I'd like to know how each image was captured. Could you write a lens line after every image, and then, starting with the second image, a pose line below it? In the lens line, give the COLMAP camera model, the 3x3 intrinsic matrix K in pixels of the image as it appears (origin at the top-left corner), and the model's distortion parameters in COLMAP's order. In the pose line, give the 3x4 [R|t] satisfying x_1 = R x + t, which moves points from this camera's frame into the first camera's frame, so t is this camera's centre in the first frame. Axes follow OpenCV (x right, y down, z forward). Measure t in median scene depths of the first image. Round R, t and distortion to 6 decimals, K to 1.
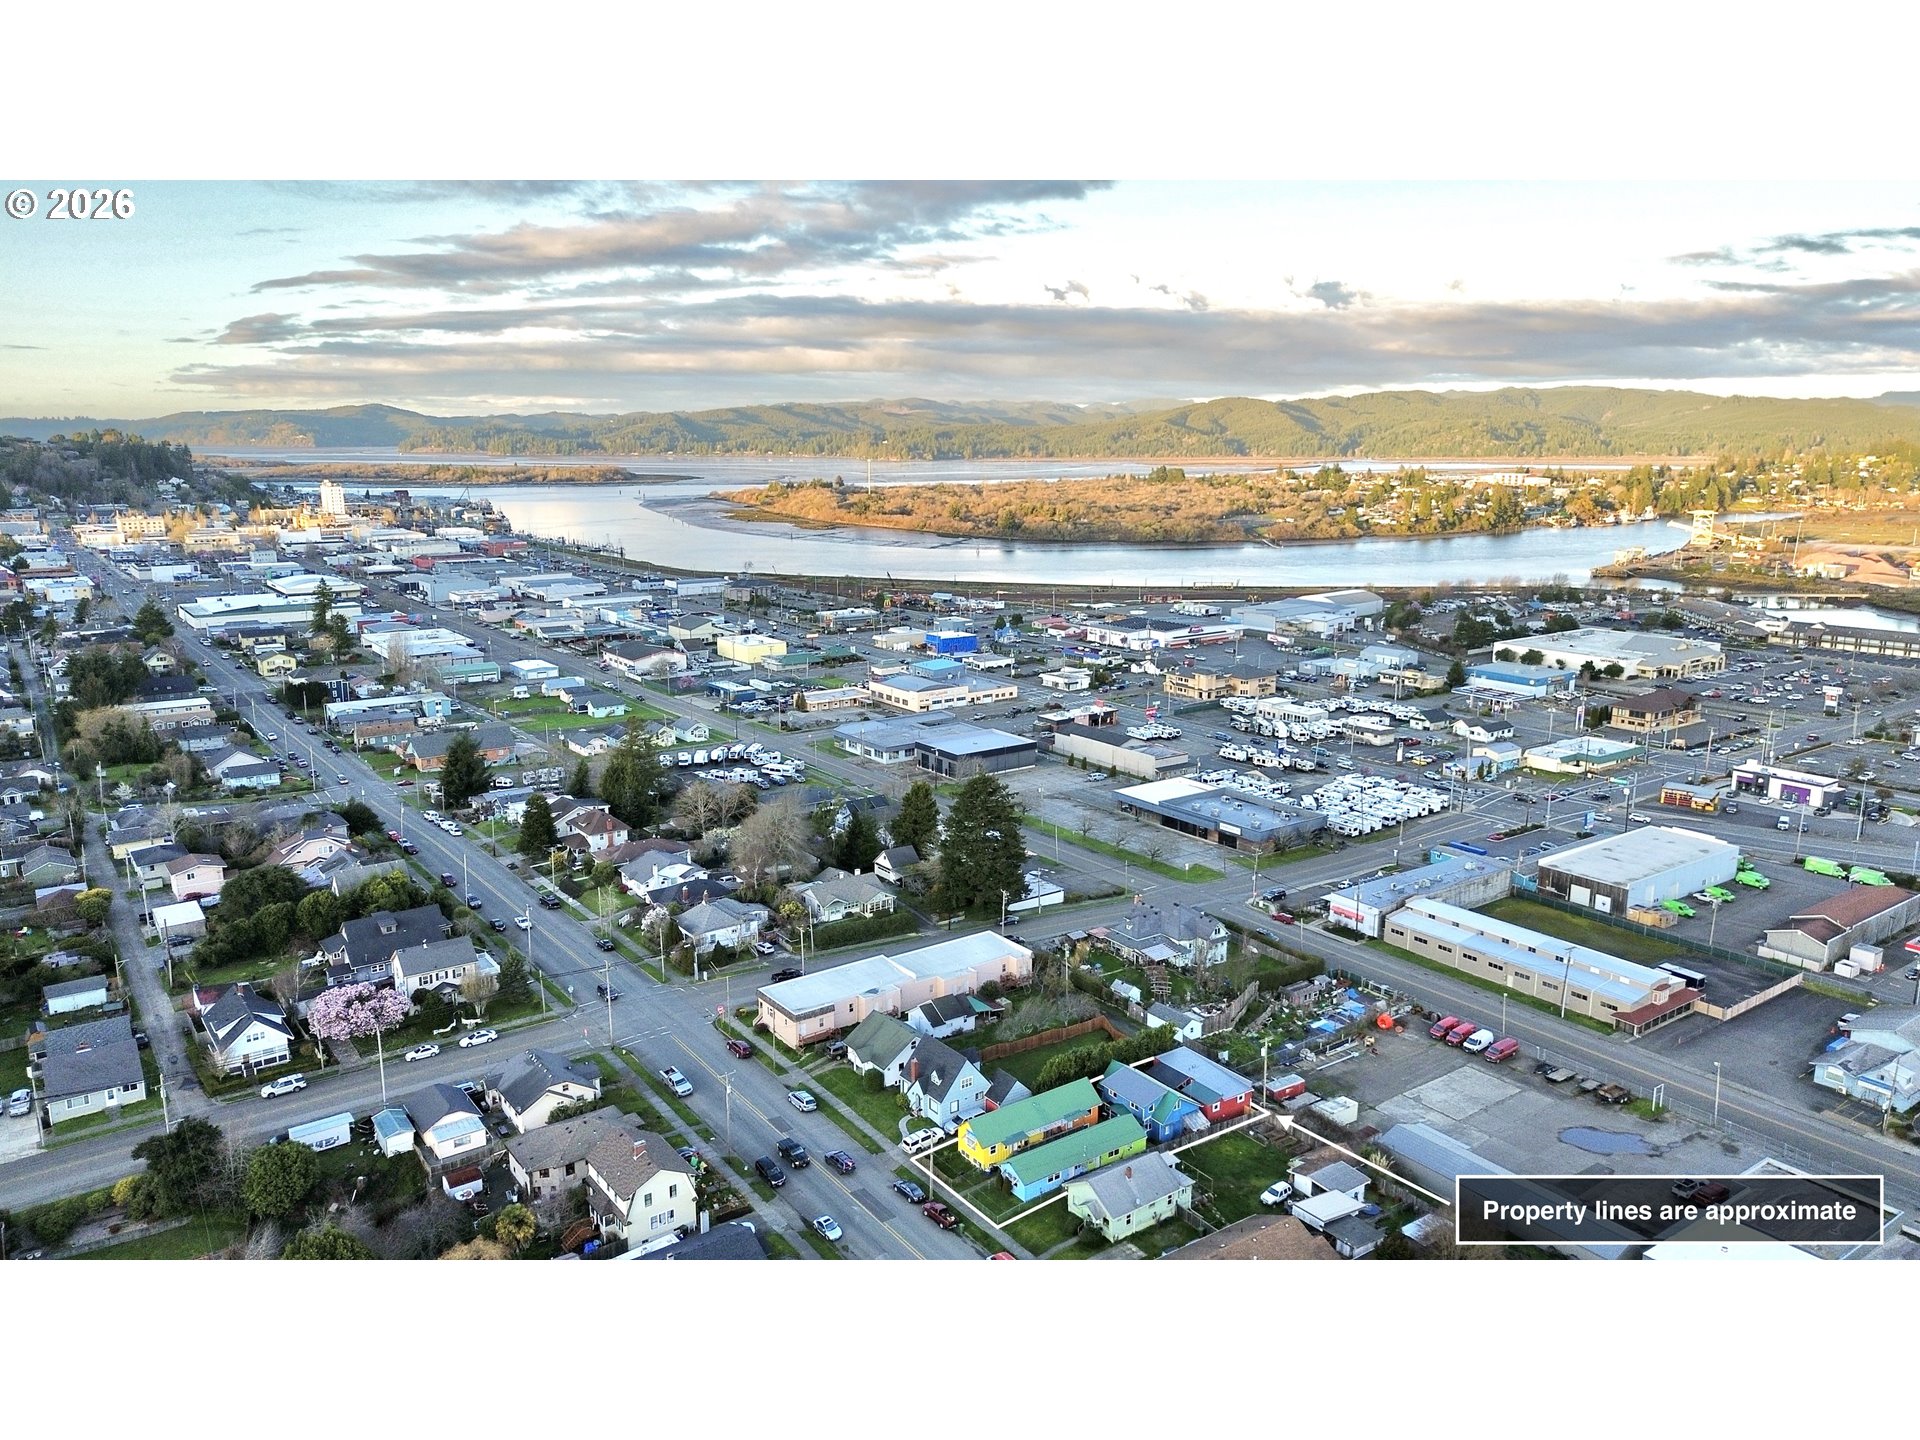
lens RADIAL K [[1349.9, 0, 956.5], [0, 1349.9, 718.0], [0, 0, 1]] dist [0.075821, -0.073622]
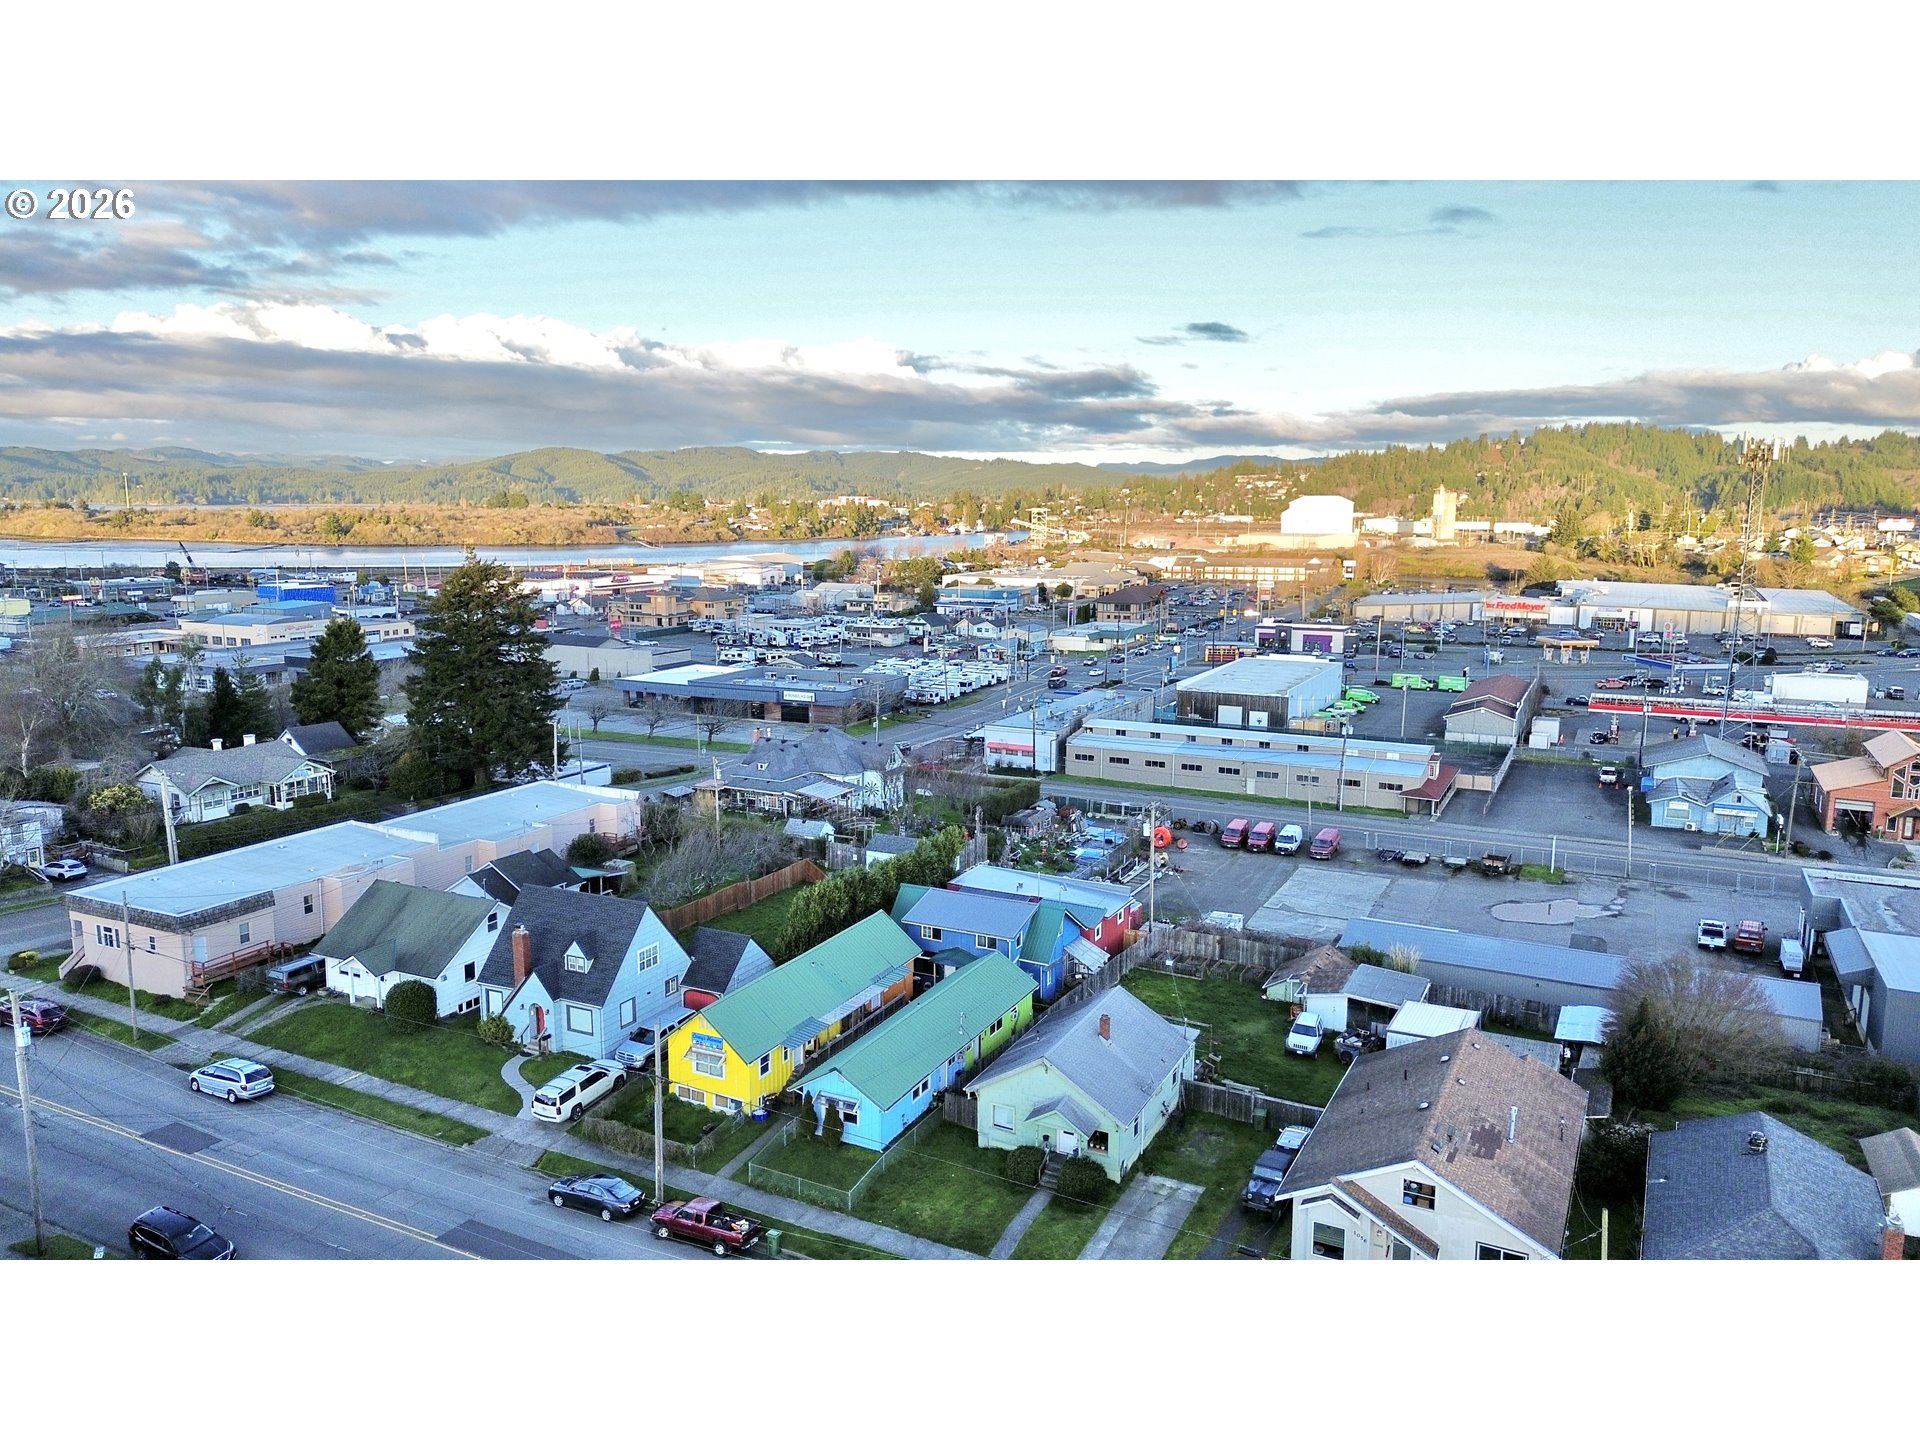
lens RADIAL K [[1349.9, 0, 956.5], [0, 1349.9, 718.0], [0, 0, 1]] dist [0.075821, -0.073622]
pose [[0.886467, -0.074095, 0.456822, -0.052610], [0.094875, 0.995231, -0.022683, 0.105822], [-0.452963, 0.063449, 0.889269, 0.273902]]
